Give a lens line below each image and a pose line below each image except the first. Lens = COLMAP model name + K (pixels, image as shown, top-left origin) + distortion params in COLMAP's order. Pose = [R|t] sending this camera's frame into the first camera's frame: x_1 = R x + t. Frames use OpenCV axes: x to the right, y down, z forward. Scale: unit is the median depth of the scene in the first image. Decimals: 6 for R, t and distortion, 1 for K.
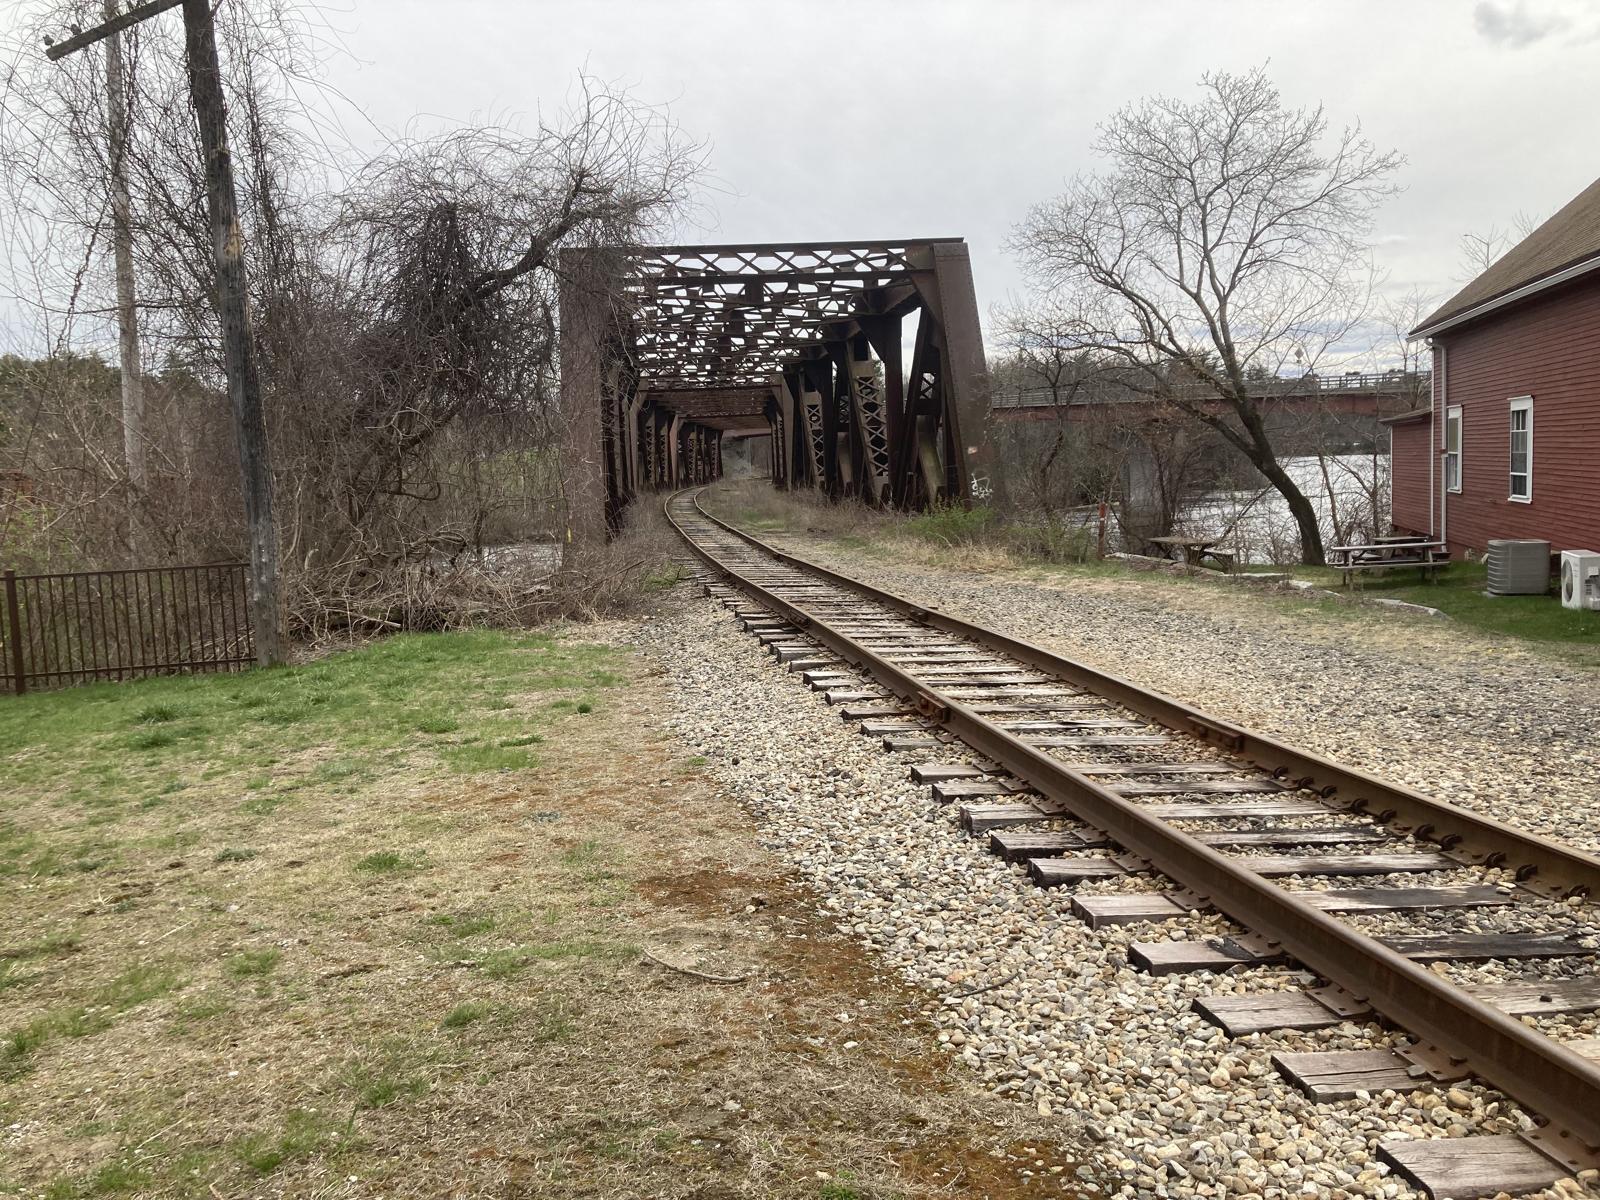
lens RADIAL K [[1303.0, 0, 790.3], [0, 1303.0, 613.0], [0, 0, 1]] dist [0.055314, -0.064874]
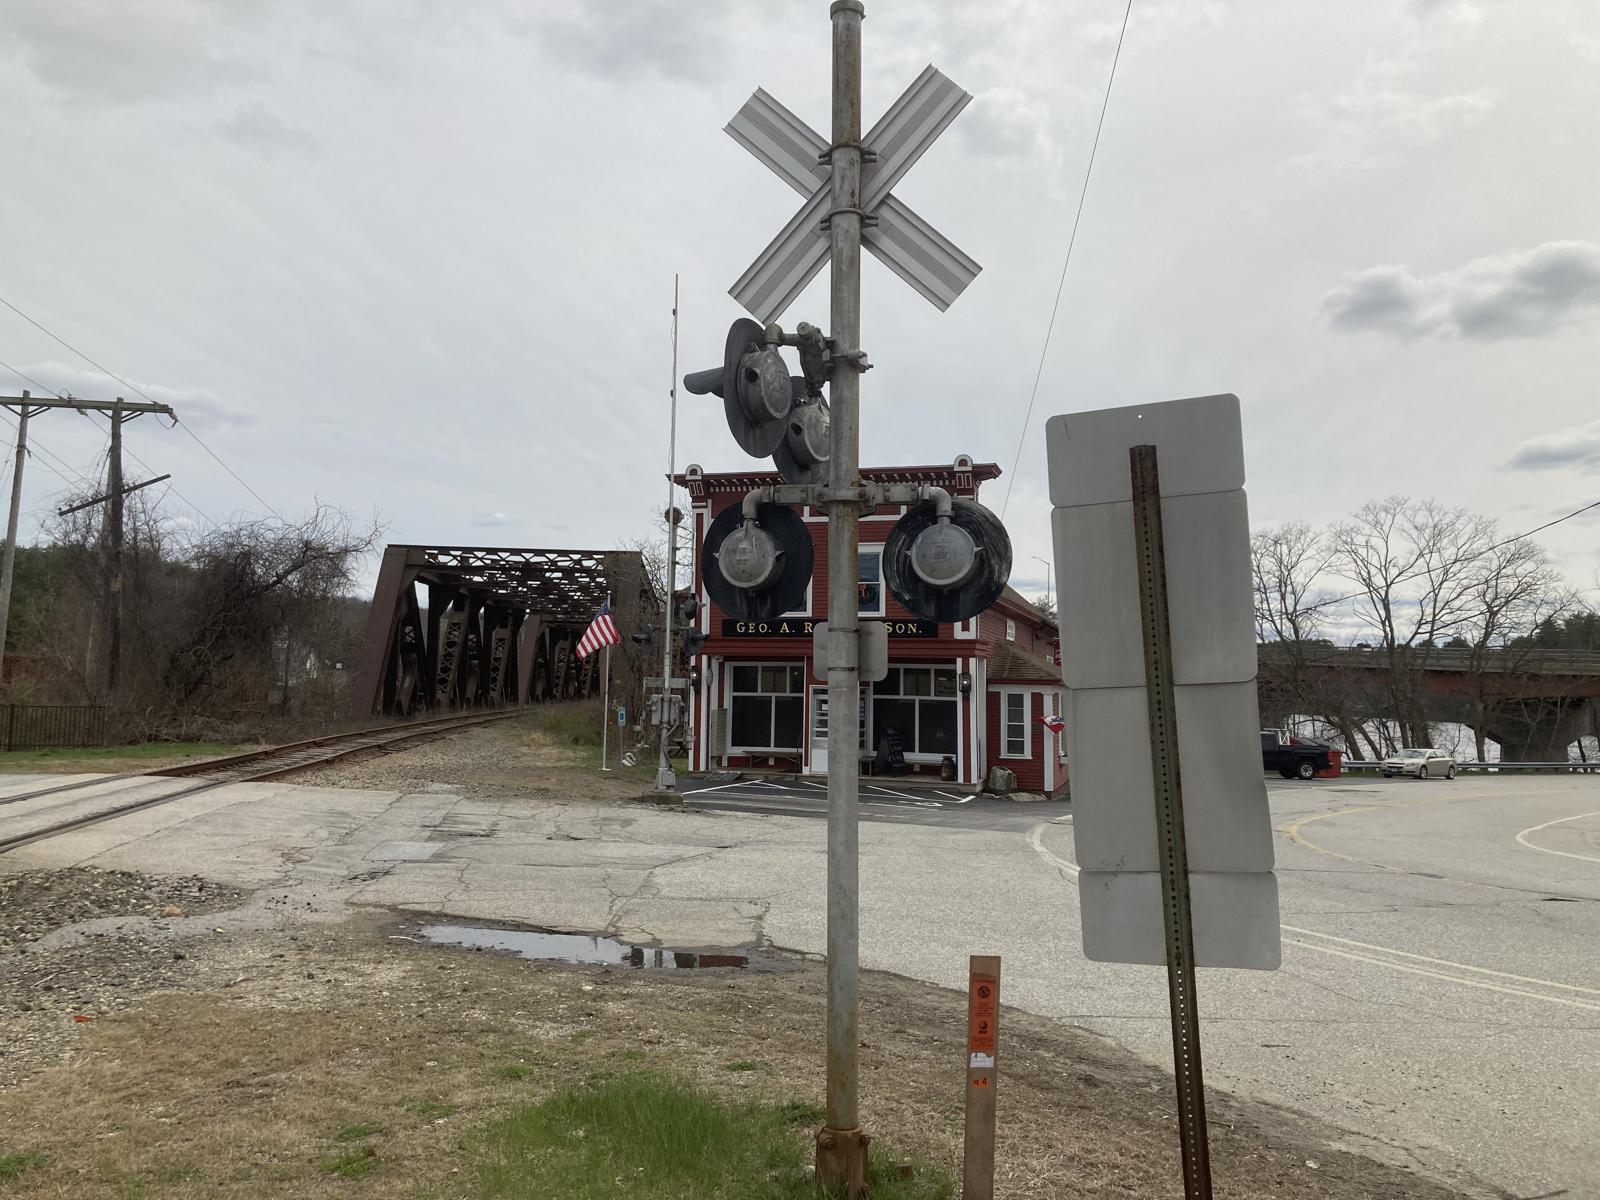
lens RADIAL K [[1303.0, 0, 793.8], [0, 1303.0, 586.4], [0, 0, 1]] dist [0.055314, -0.064874]
pose [[0.997615, 0.062294, -0.029740, 0.379180], [-0.066806, 0.979745, -0.188778, 0.049713], [0.017378, 0.190315, 0.981569, -0.588823]]
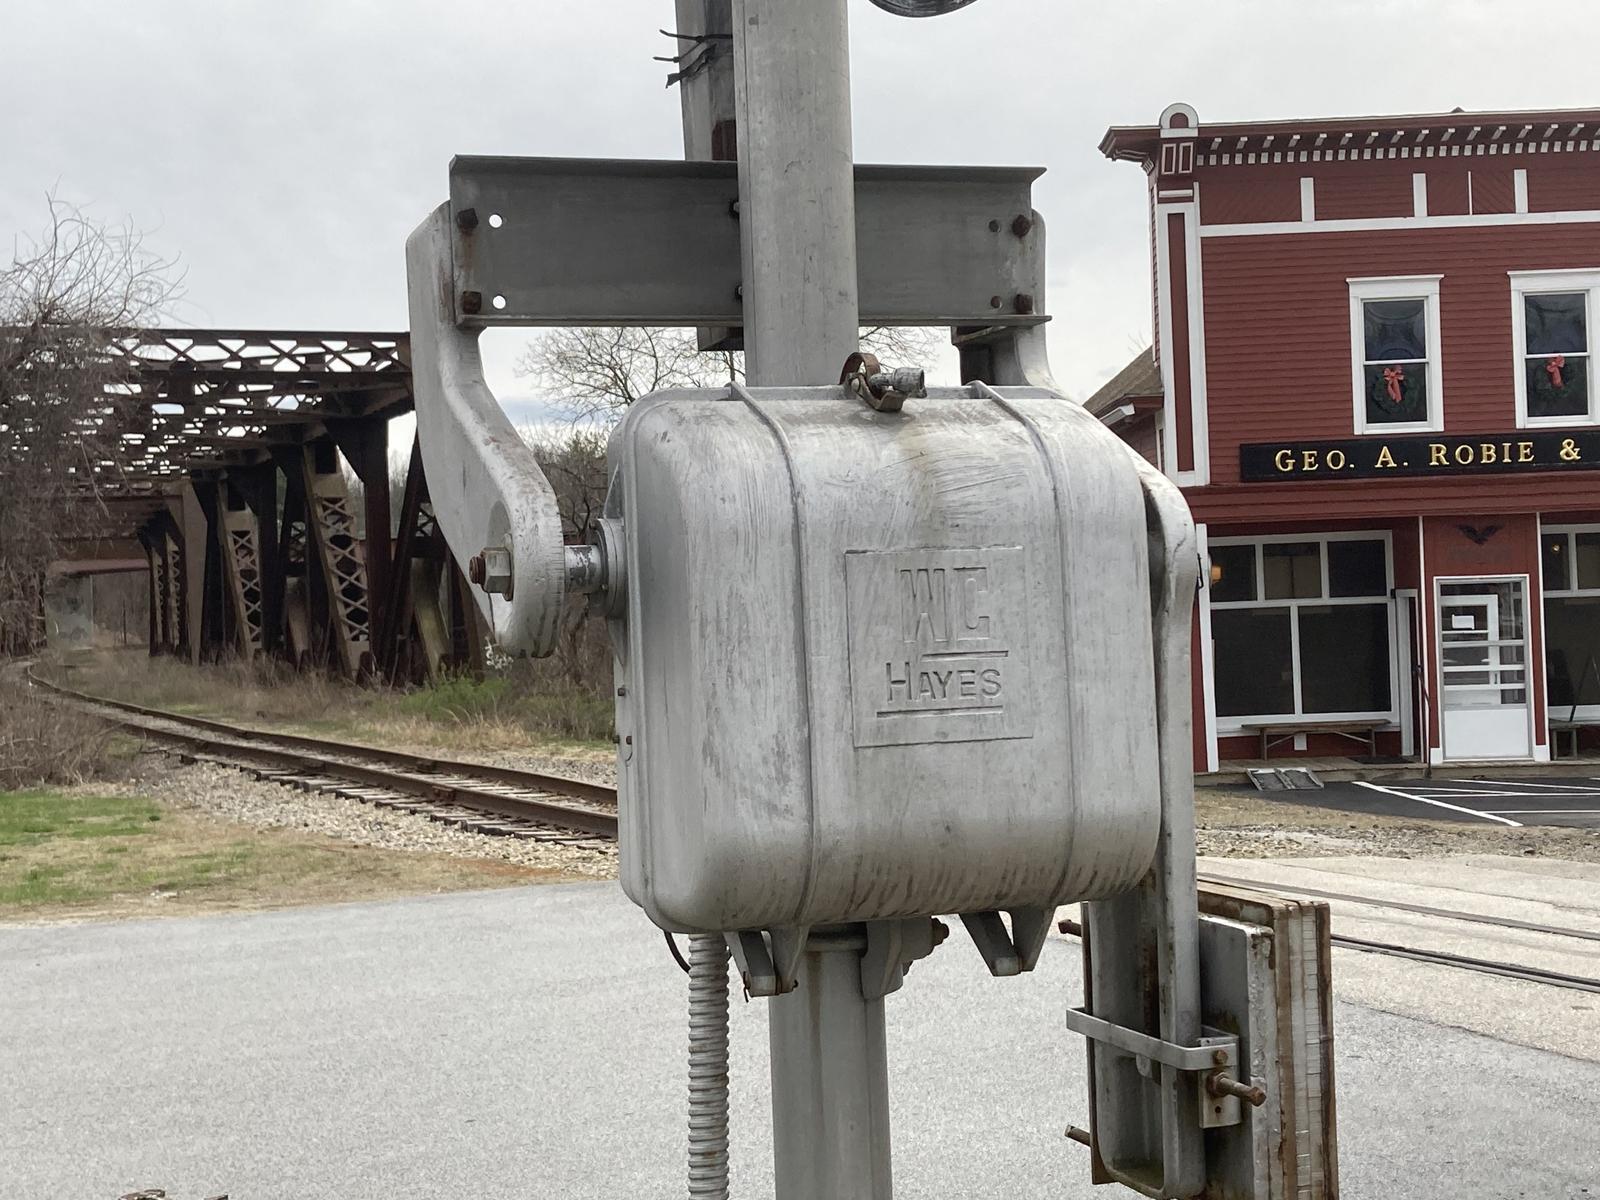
lens RADIAL K [[2407.8, 0, 794.6], [0, 2407.8, 603.2], [0, 0, 1]] dist [0.076979, 0.000000]
pose [[0.966488, 0.012331, 0.256415, -0.046661], [0.019249, 0.992552, -0.120288, 0.045343], [-0.255989, 0.121193, 0.959053, -0.390741]]
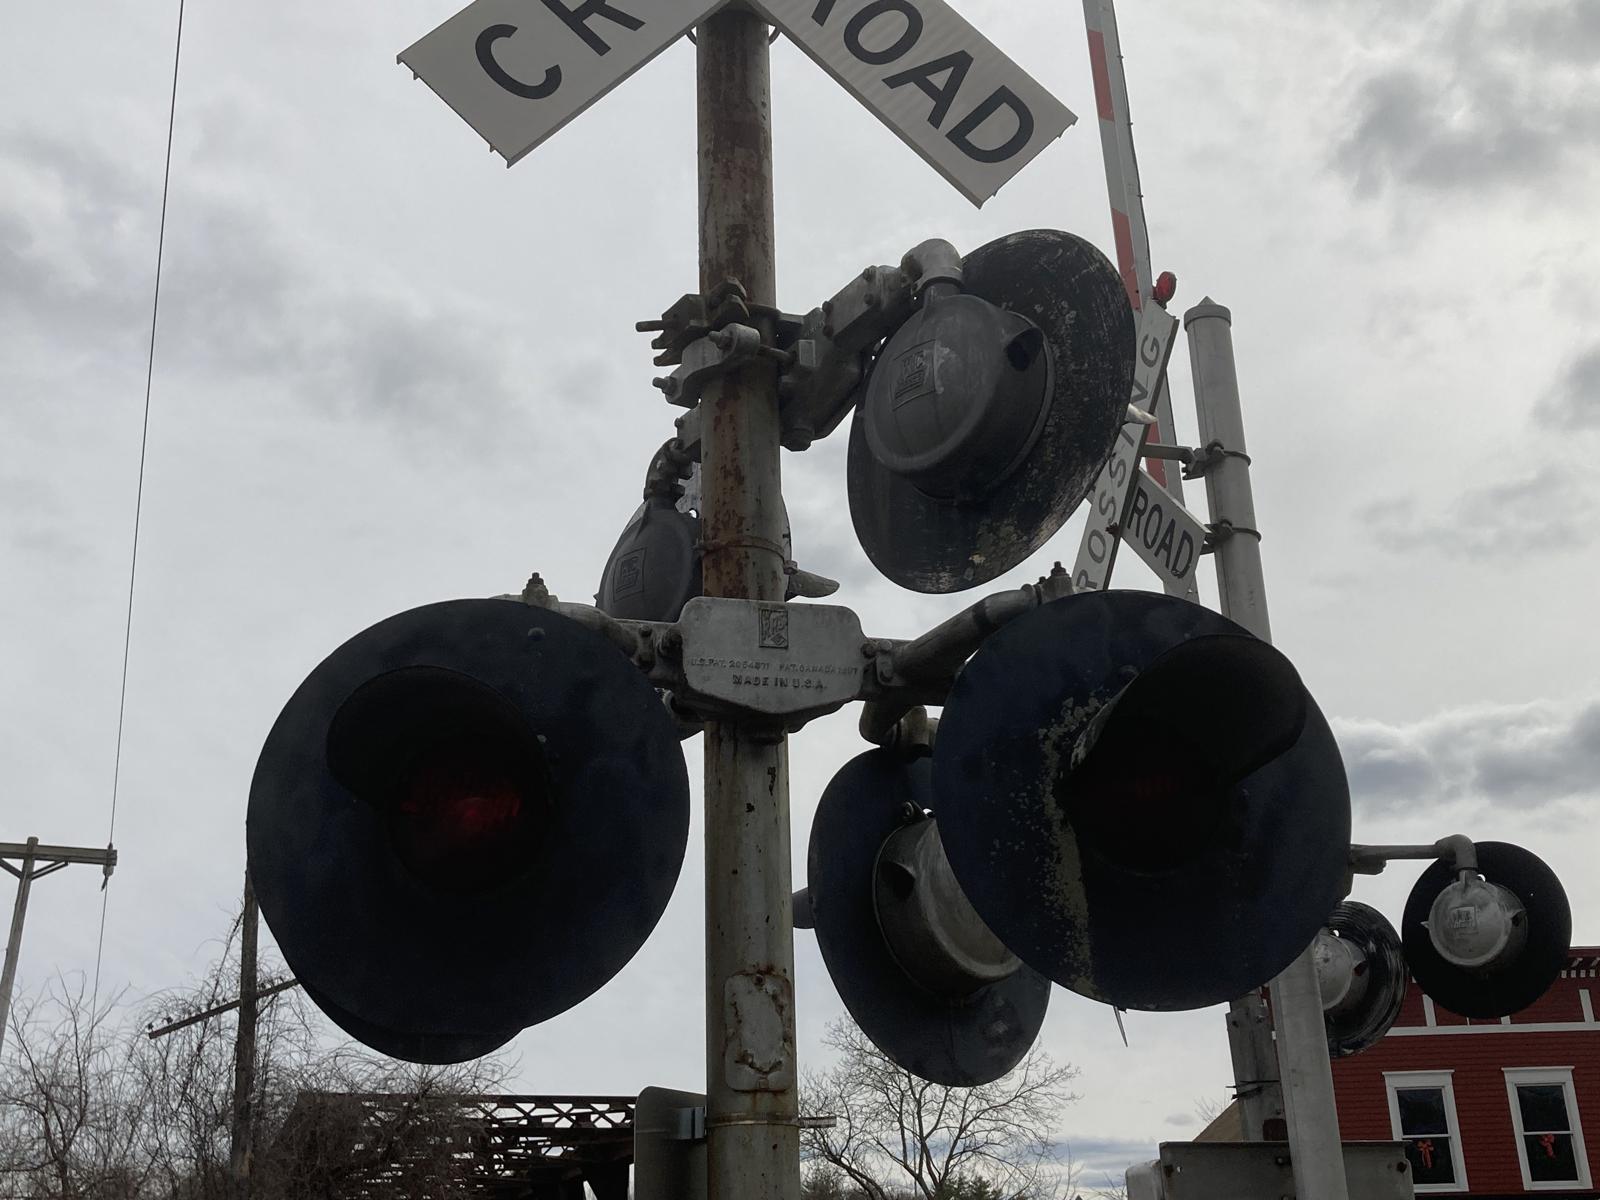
lens RADIAL K [[1865.8, 0, 785.5], [0, 1865.8, 572.4], [0, 0, 1]] dist [0.015722, 0.000000]
pose [[0.980414, 0.095545, 0.172221, -0.094838], [-0.001135, 0.877171, -0.480176, 0.052983], [-0.196946, 0.470576, 0.860099, -0.457926]]
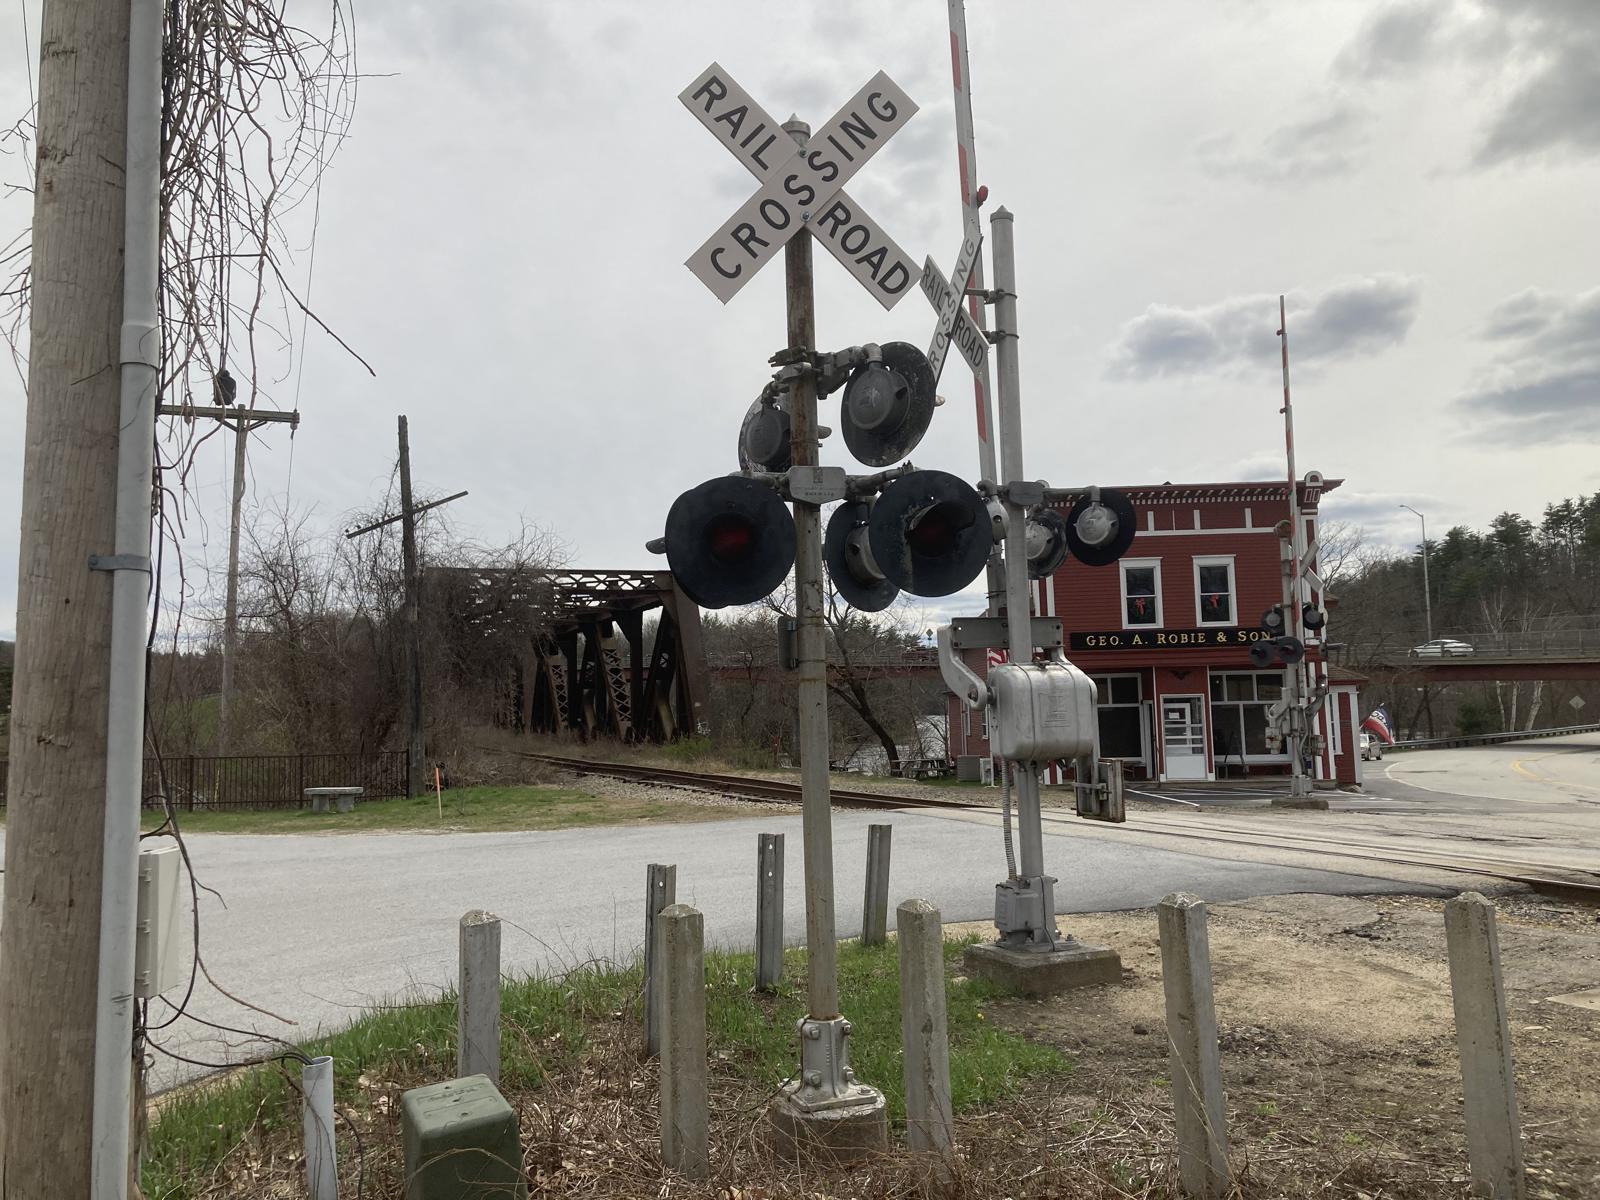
lens RADIAL K [[1303.0, 0, 792.1], [0, 1303.0, 605.3], [0, 0, 1]] dist [0.055314, -0.064874]
pose [[0.971128, 0.038064, 0.235503, -0.119293], [0.008871, 0.980744, -0.195097, 0.062947], [-0.238394, 0.191554, 0.952090, -0.524870]]
